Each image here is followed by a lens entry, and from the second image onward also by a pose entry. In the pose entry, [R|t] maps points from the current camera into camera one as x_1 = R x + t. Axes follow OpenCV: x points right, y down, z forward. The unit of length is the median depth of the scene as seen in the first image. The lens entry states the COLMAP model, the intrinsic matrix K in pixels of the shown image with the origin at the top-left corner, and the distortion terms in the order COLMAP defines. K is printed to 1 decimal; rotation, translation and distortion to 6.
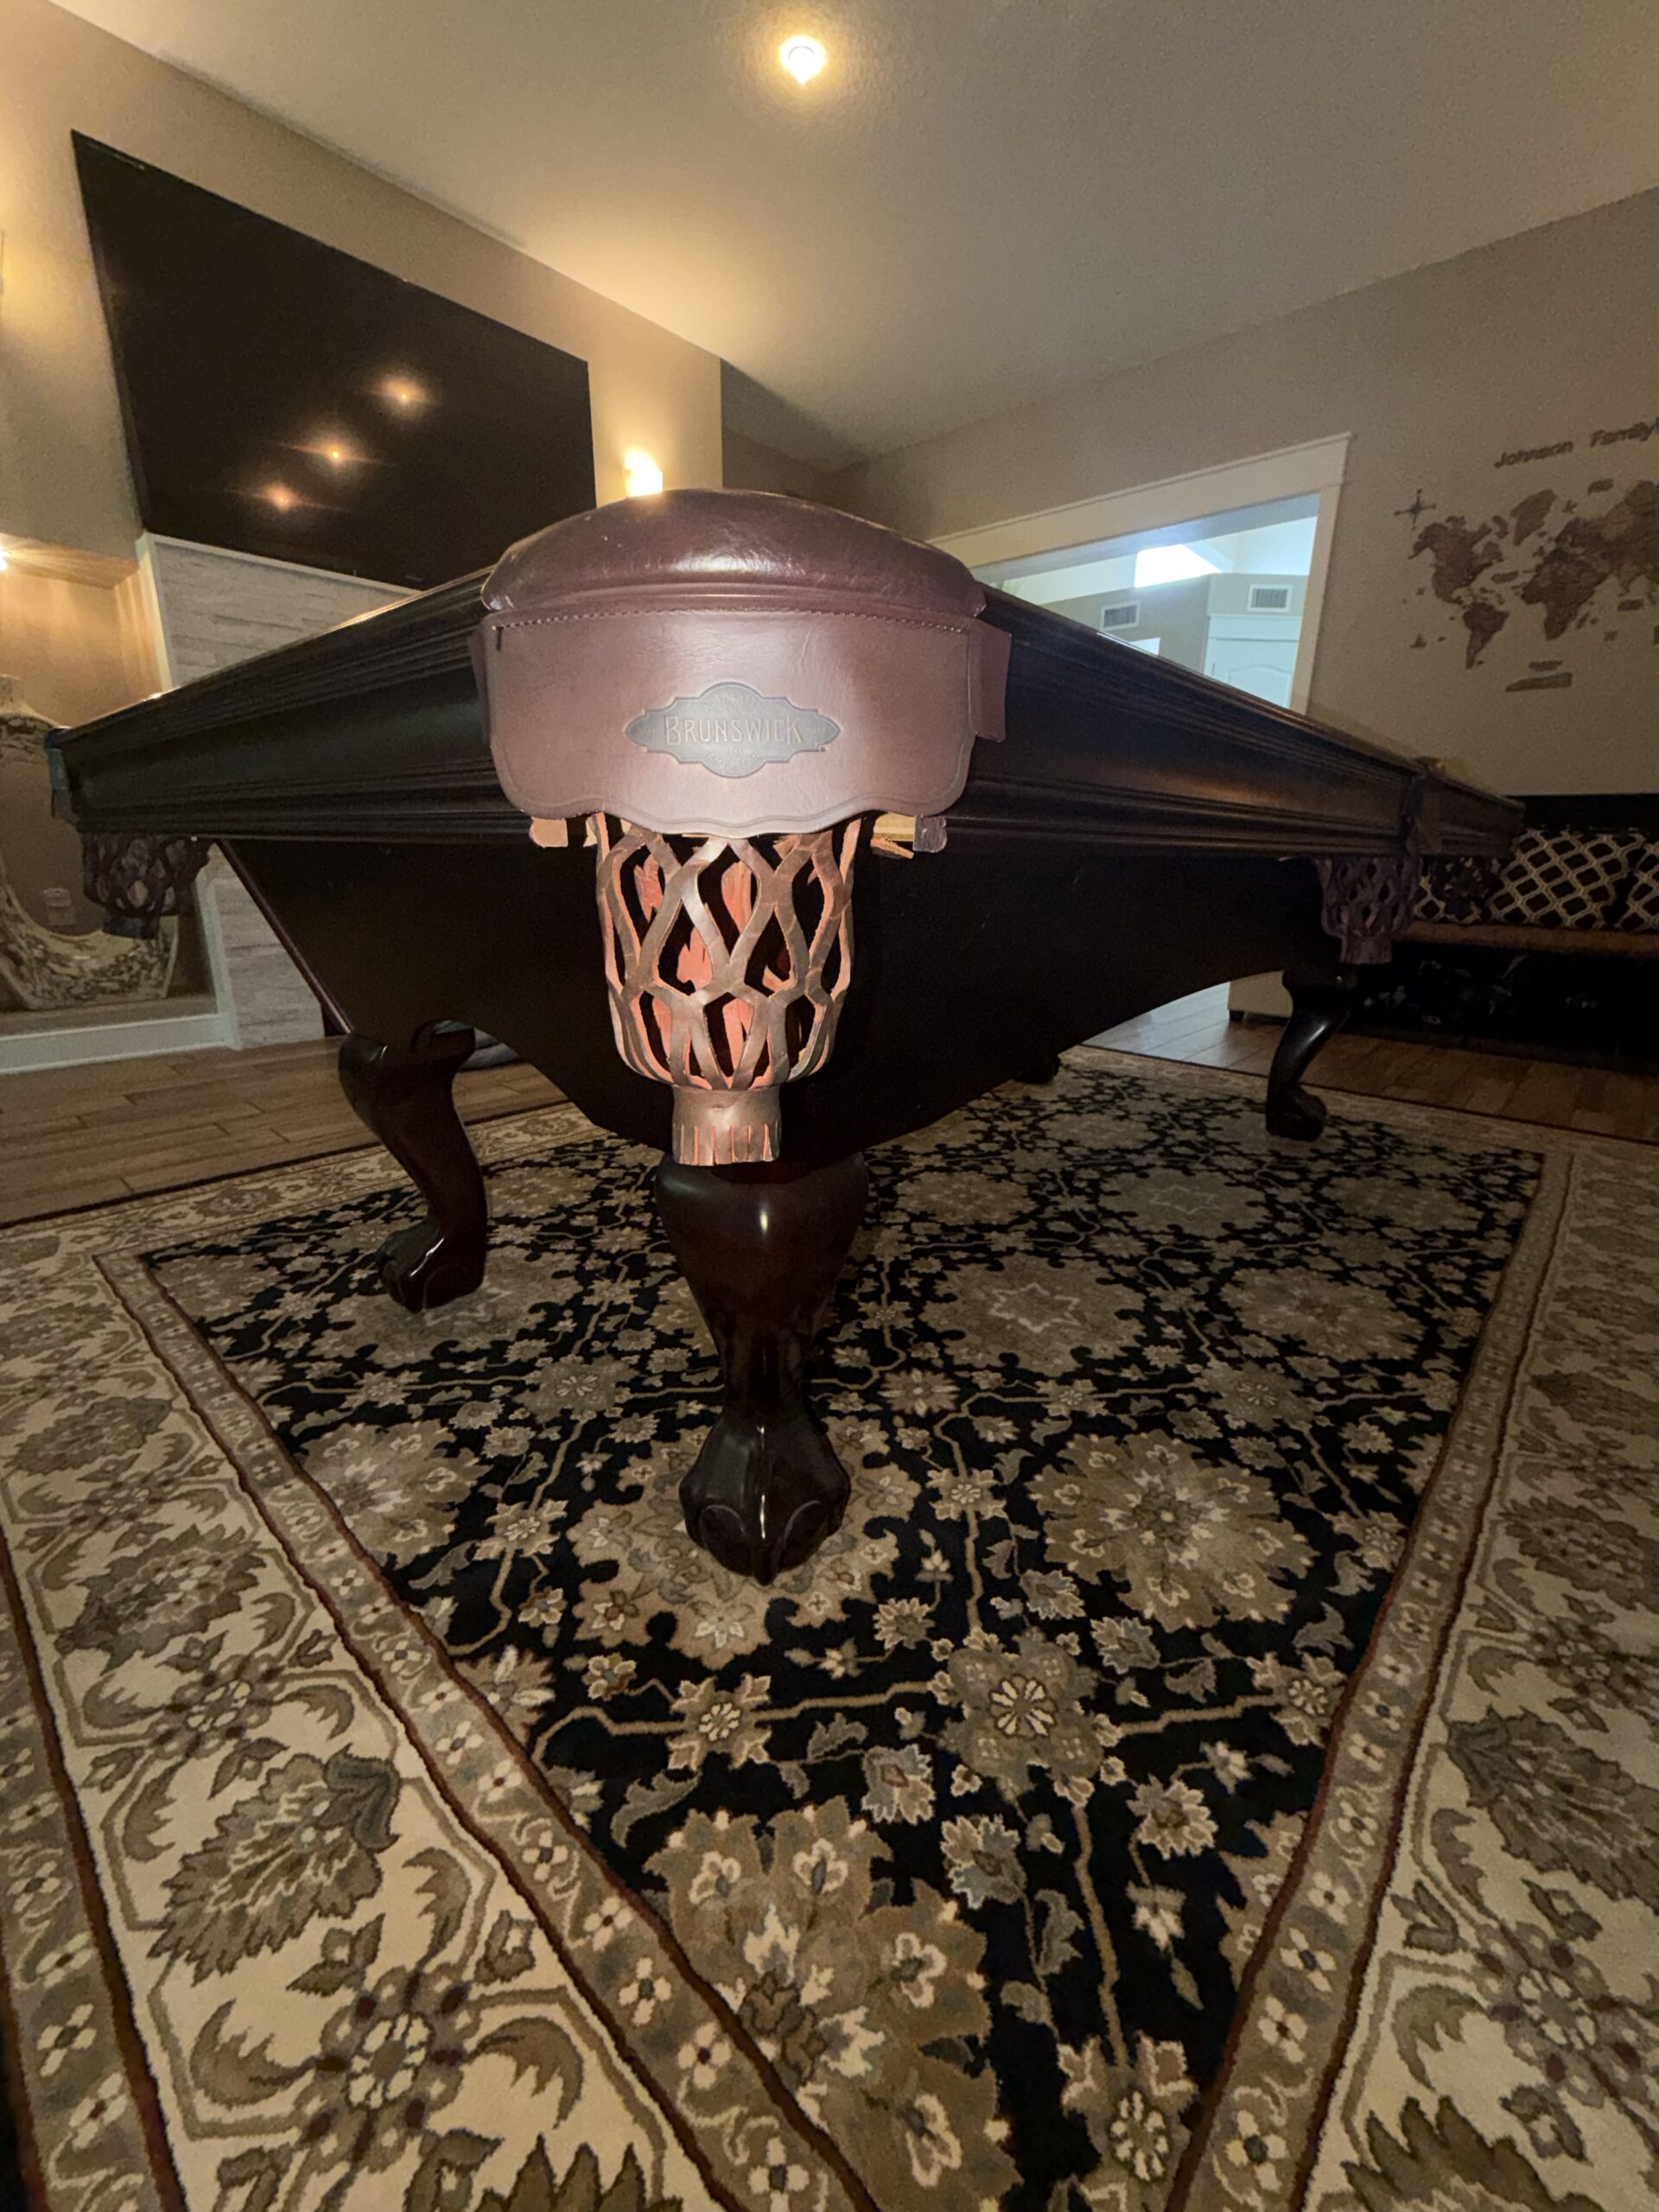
lens RADIAL K [[879.8, 0, 830.7], [0, 879.8, 1100.0], [0, 0, 1]] dist [-0.002229, 0.000500]
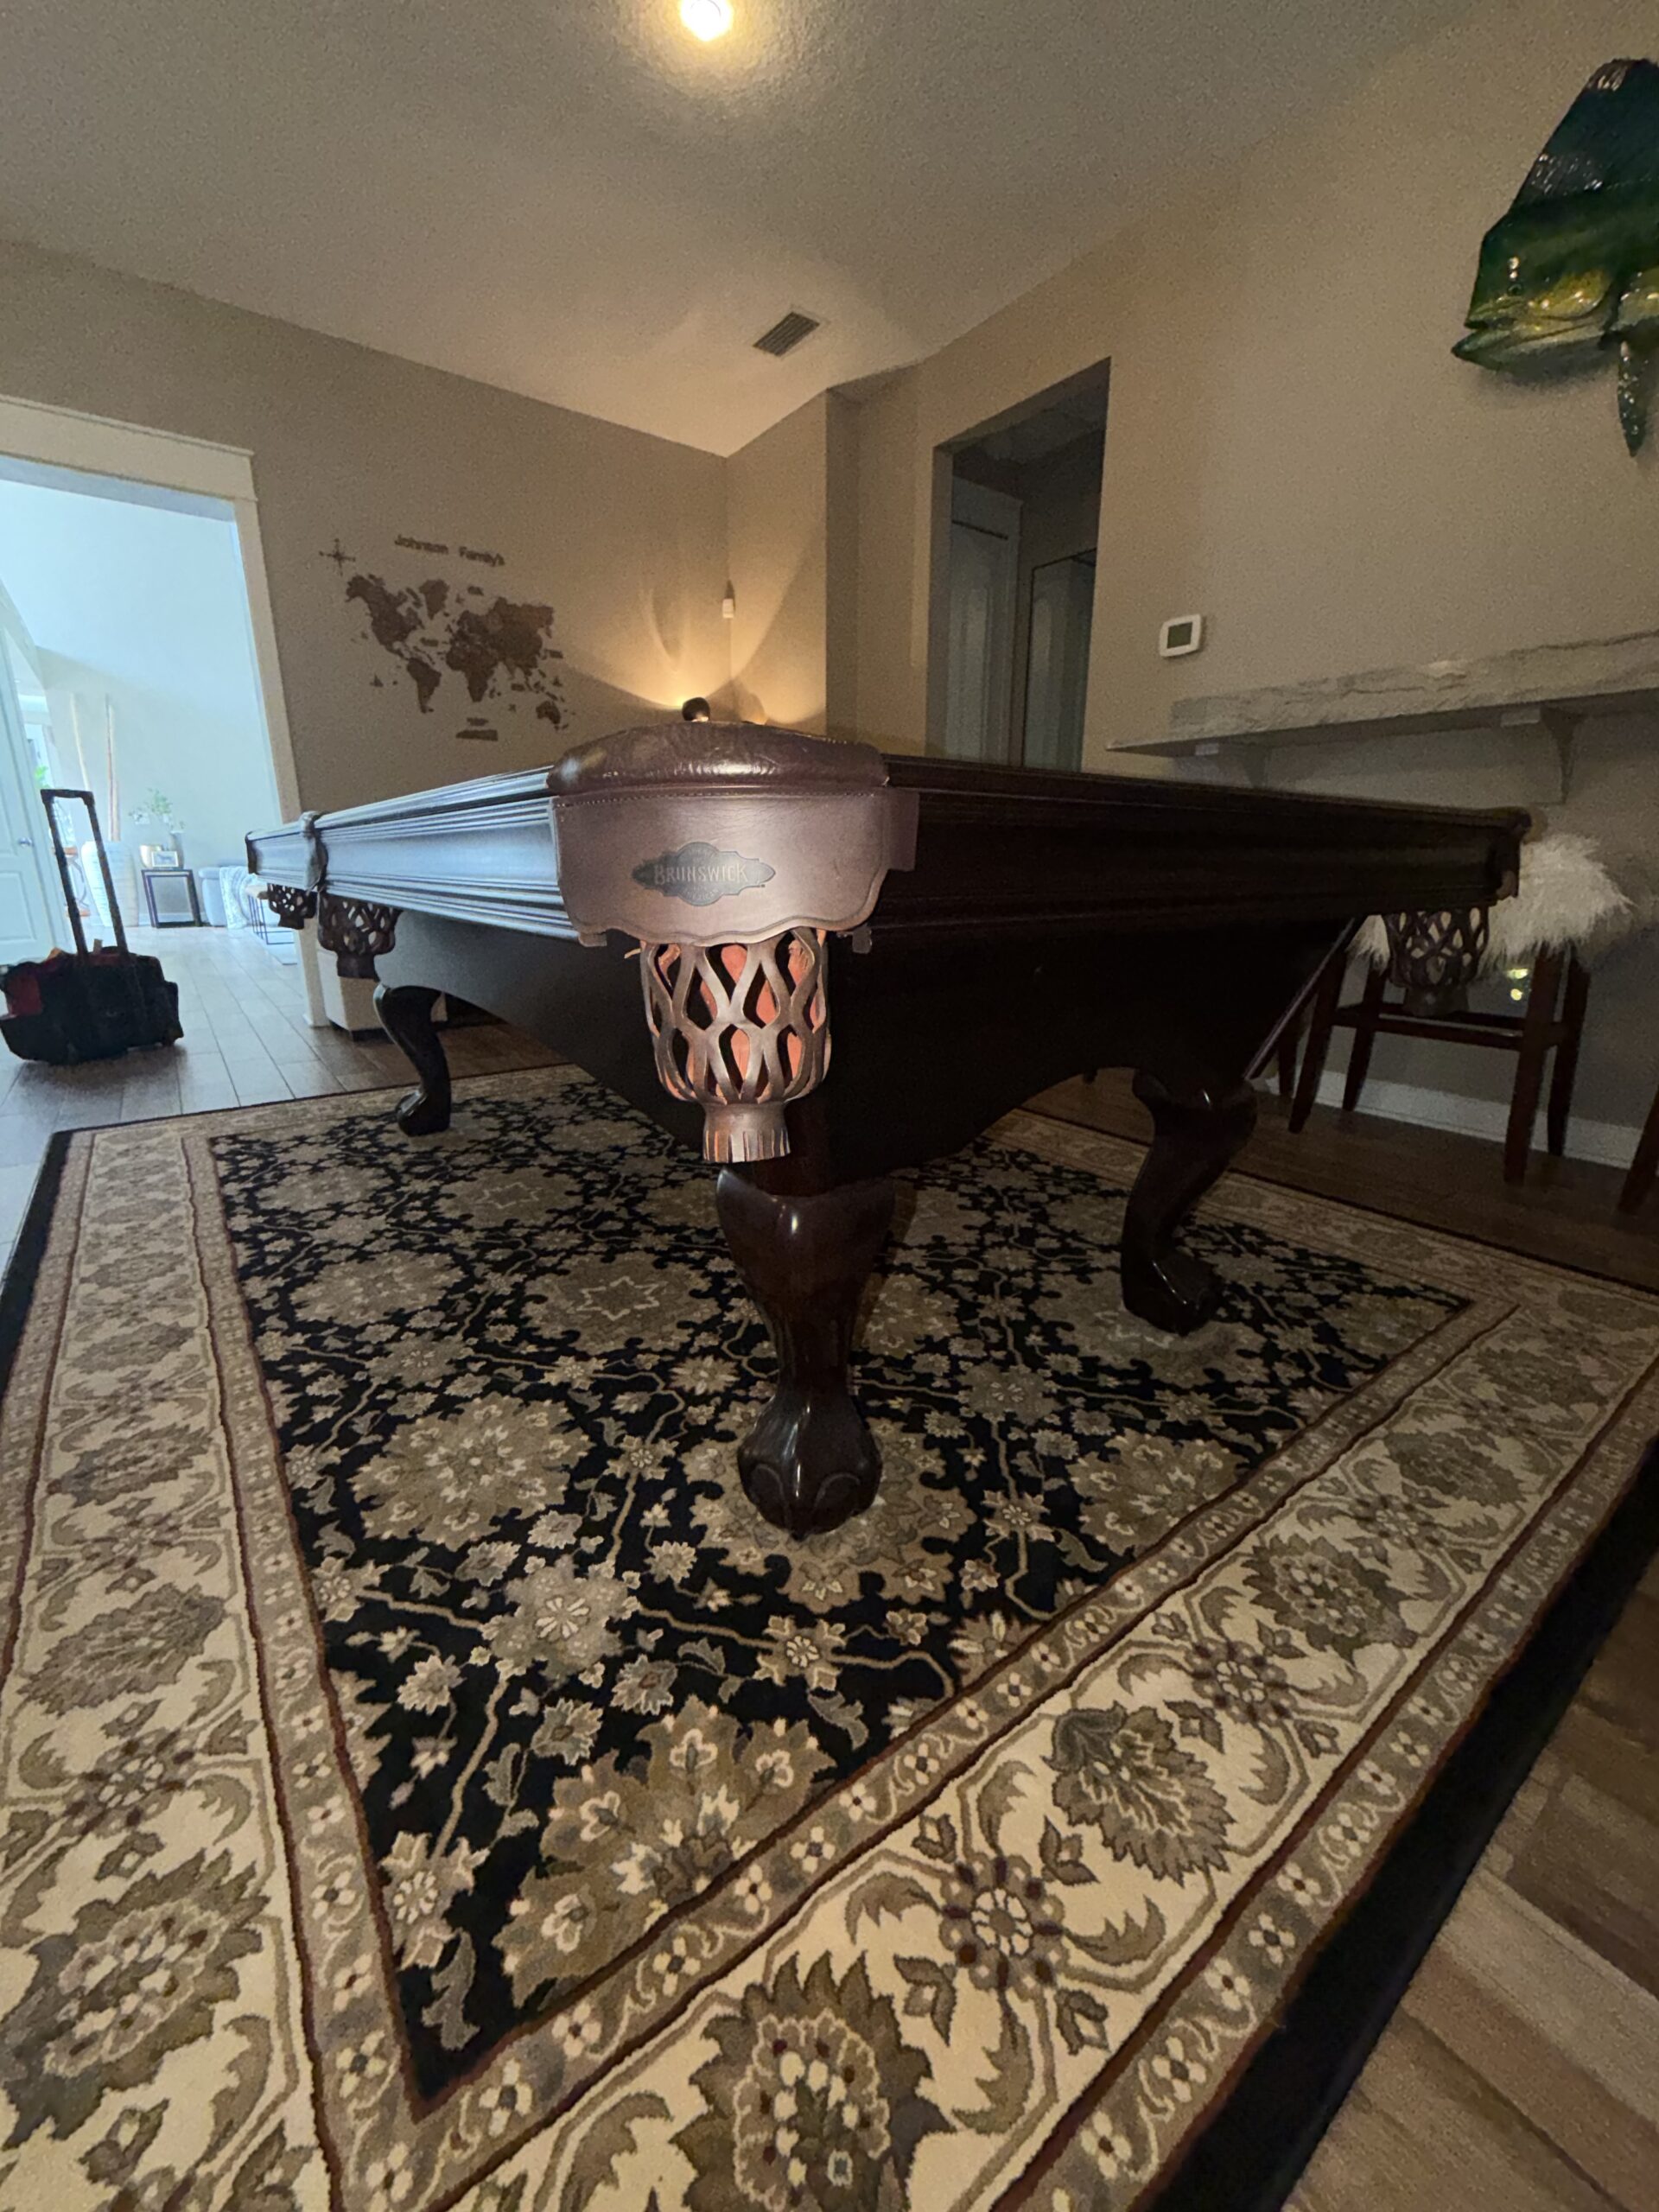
lens RADIAL K [[879.1, 0, 830.5], [0, 879.1, 1098.8], [0, 0, 1]] dist [-0.001187, 0.000073]
pose [[0.193441, -0.273360, 0.942260, -1.992531], [0.273451, 0.937365, 0.215802, -0.497951], [-0.942234, 0.215918, 0.256075, 1.331478]]
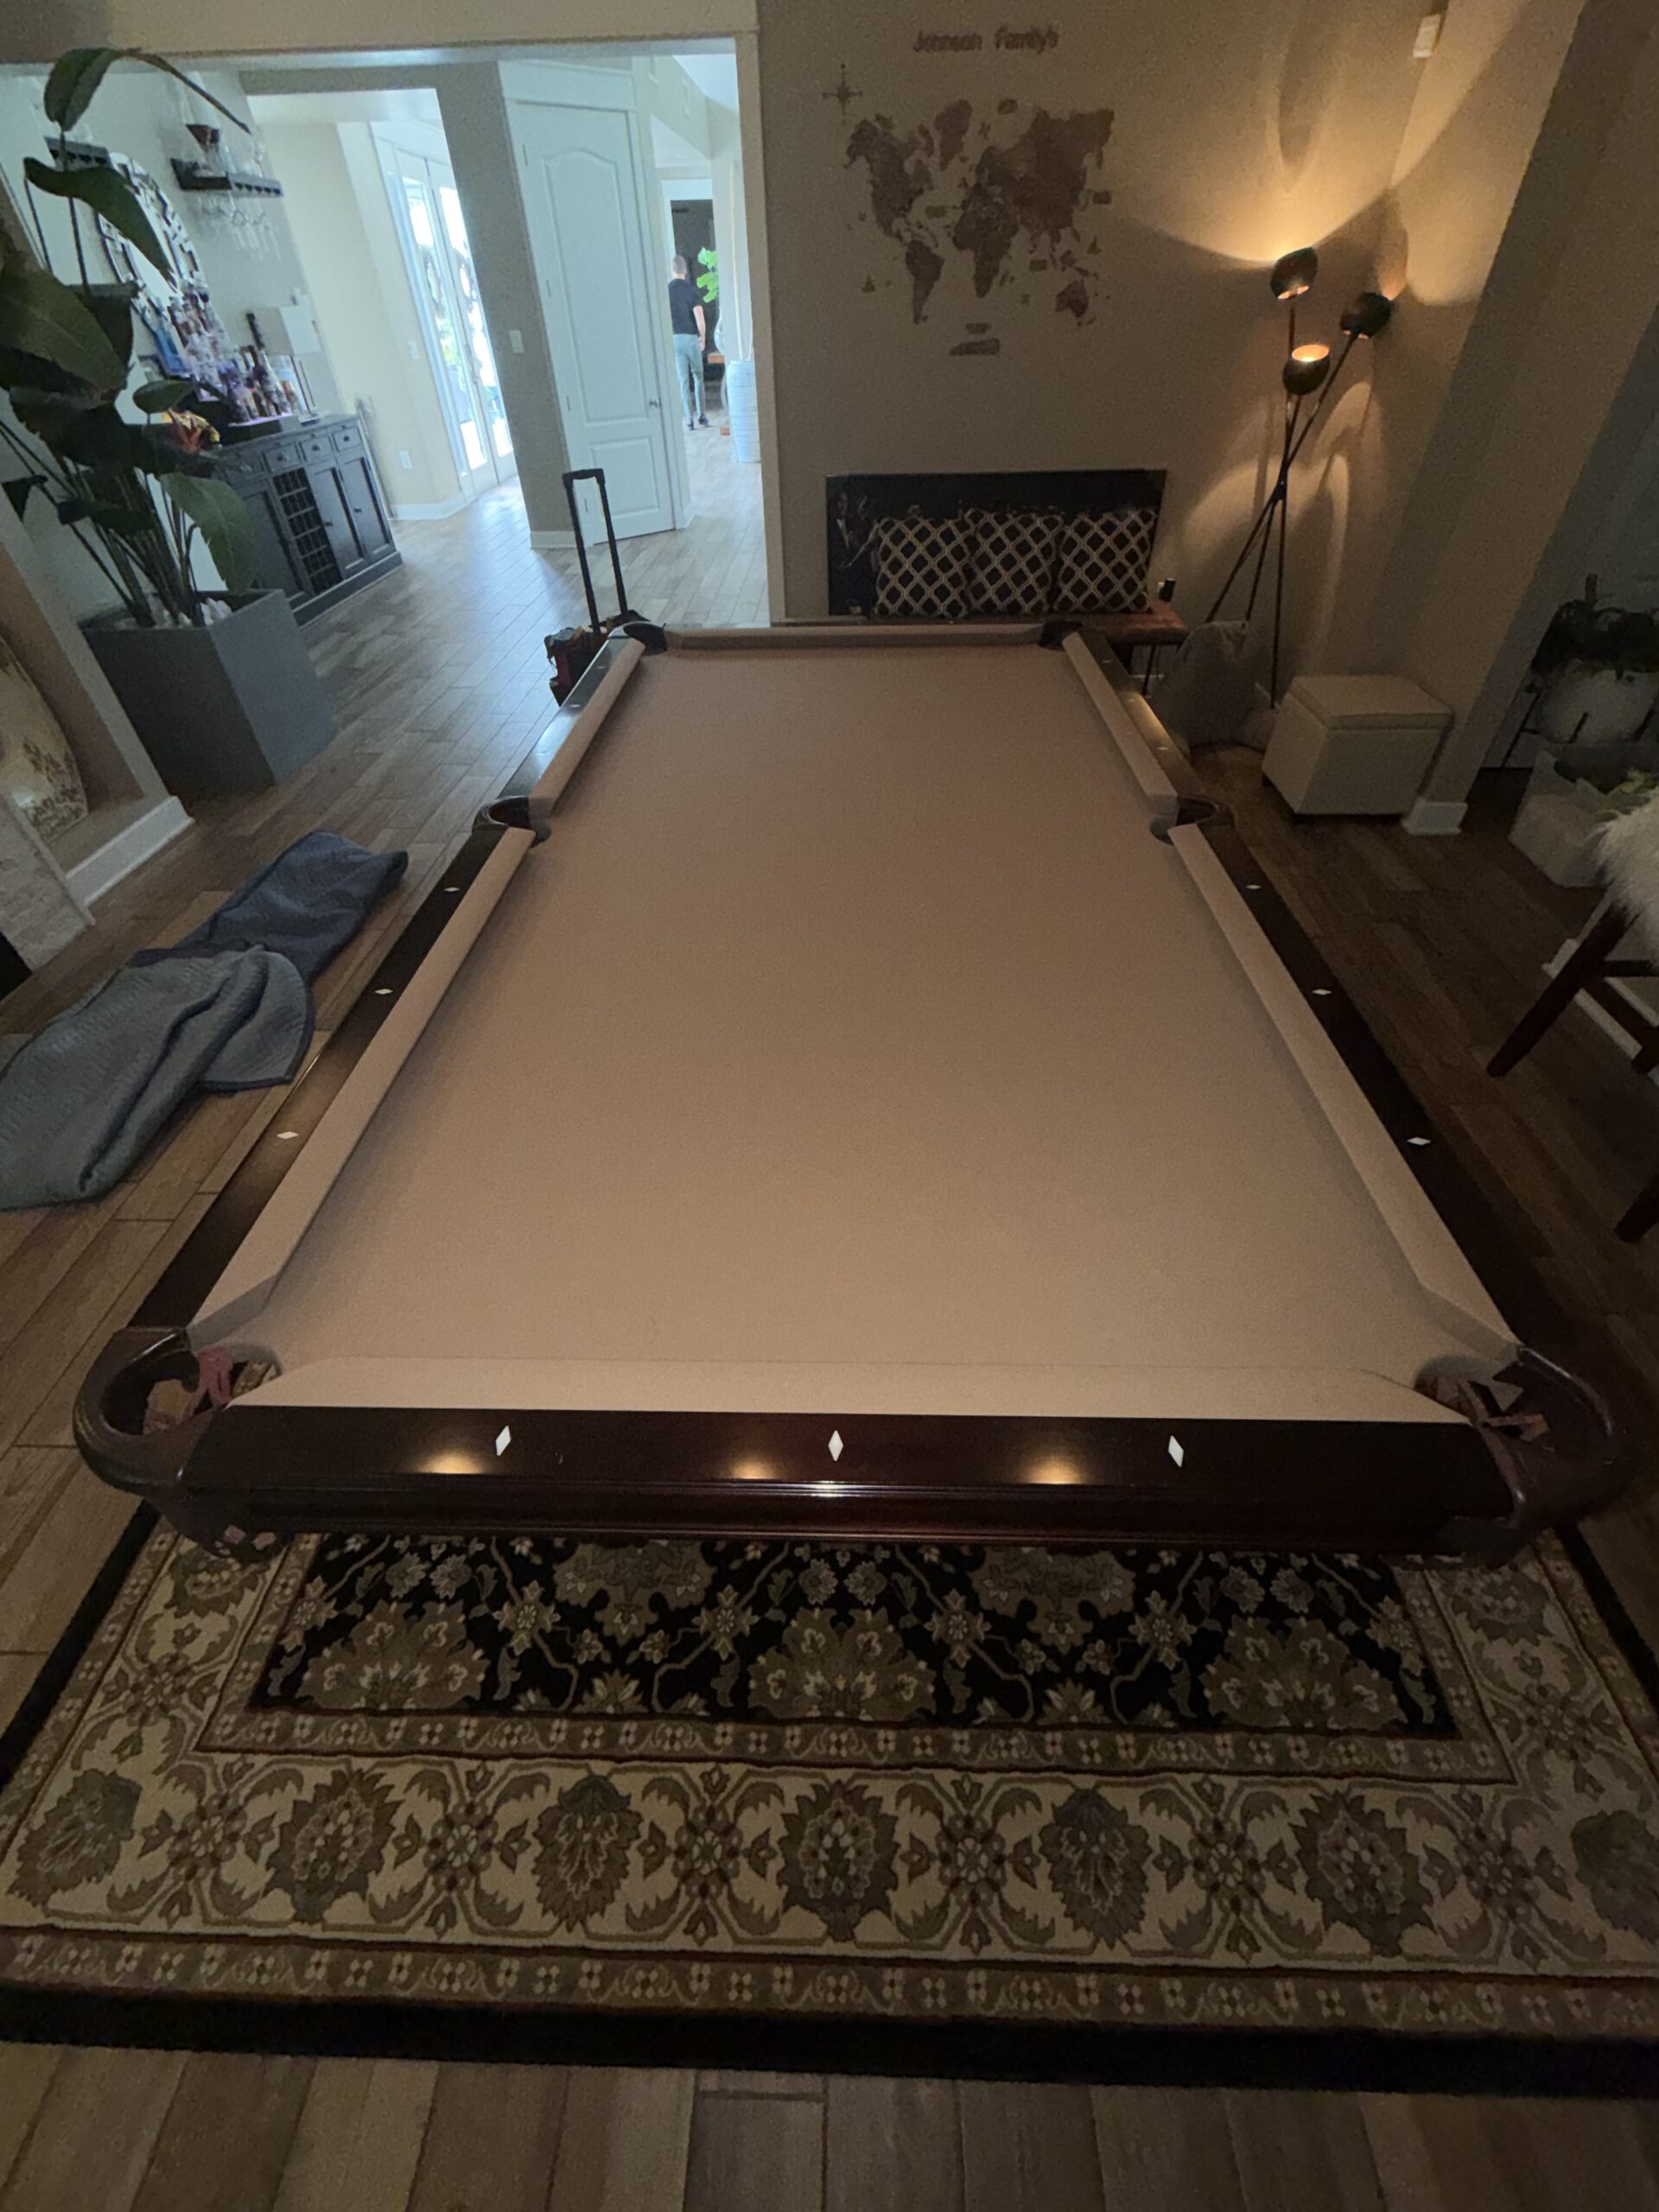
lens RADIAL K [[879.1, 0, 830.5], [0, 879.1, 1098.8], [0, 0, 1]] dist [-0.001187, 0.000073]
pose [[0.757940, -0.465462, 0.457026, -0.958368], [0.211280, 0.838011, 0.503089, -1.280775], [-0.617161, -0.284751, 0.733505, 0.383734]]
